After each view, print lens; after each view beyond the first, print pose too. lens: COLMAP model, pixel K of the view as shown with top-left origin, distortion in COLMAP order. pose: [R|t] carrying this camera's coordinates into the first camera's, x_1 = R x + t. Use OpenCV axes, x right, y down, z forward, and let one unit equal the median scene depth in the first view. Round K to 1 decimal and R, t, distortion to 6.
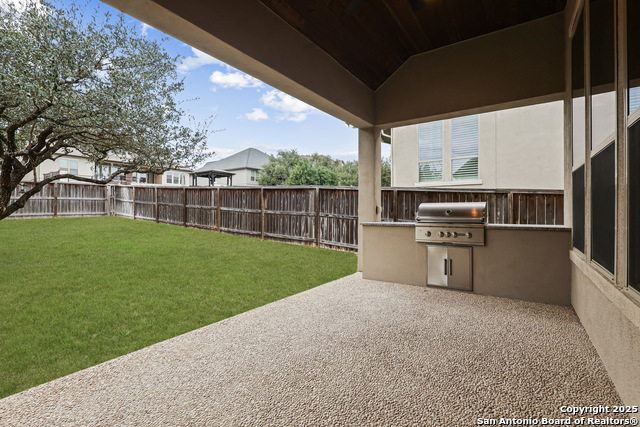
lens RADIAL K [[296.7, 0, 323.8], [0, 296.7, 207.1], [0, 0, 1]] dist [0.001193, 0.000397]
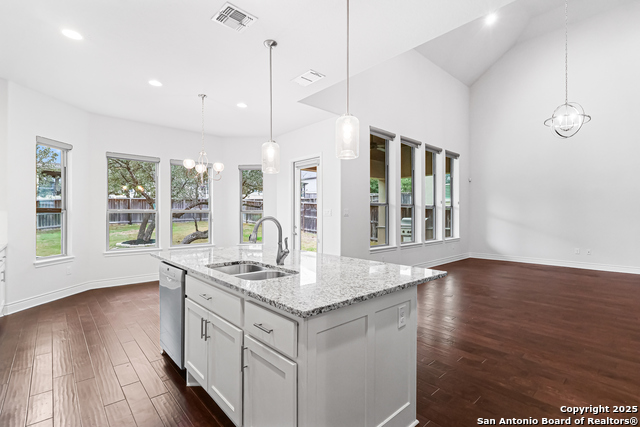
lens RADIAL K [[296.7, 0, 317.4], [0, 296.7, 213.6], [0, 0, 1]] dist [0.001193, 0.000397]
pose [[0.969232, -0.001601, -0.246142, 0.066868], [0.004515, 0.999926, 0.011275, -0.017832], [0.246106, -0.012039, 0.969168, -0.324731]]
